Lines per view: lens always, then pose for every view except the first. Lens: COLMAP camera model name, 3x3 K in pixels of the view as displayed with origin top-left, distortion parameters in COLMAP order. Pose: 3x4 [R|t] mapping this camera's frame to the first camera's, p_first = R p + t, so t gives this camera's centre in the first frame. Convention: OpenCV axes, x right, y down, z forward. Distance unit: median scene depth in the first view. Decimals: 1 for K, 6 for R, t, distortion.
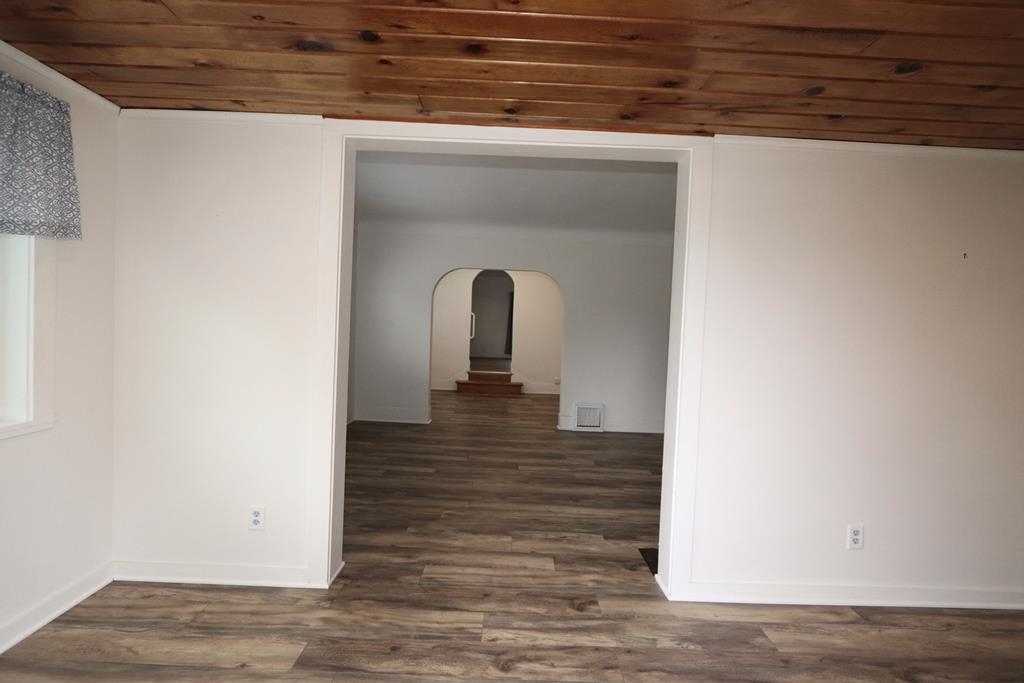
lens RADIAL K [[465.5, 0, 511.3], [0, 465.5, 341.0], [0, 0, 1]] dist [-0.011599, -0.000483]
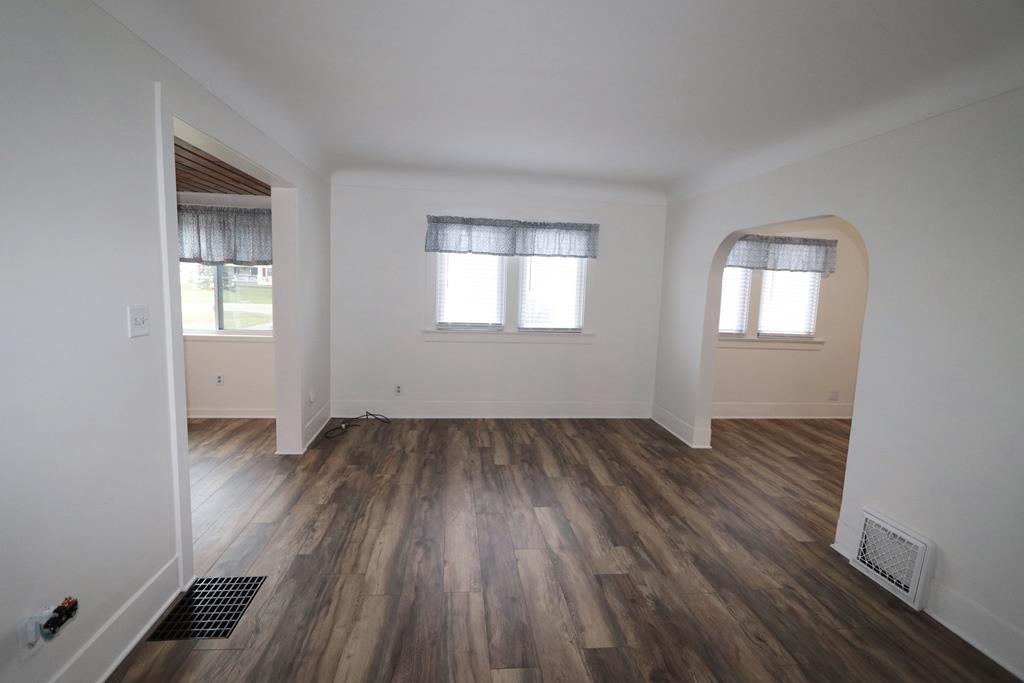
lens RADIAL K [[465.5, 0, 508.8], [0, 465.5, 341.2], [0, 0, 1]] dist [-0.011599, -0.000483]
pose [[0.107858, 0.083916, -0.990618, 1.350815], [-0.069879, 0.994607, 0.076645, -0.079225], [0.991707, 0.060957, 0.113140, 1.606600]]
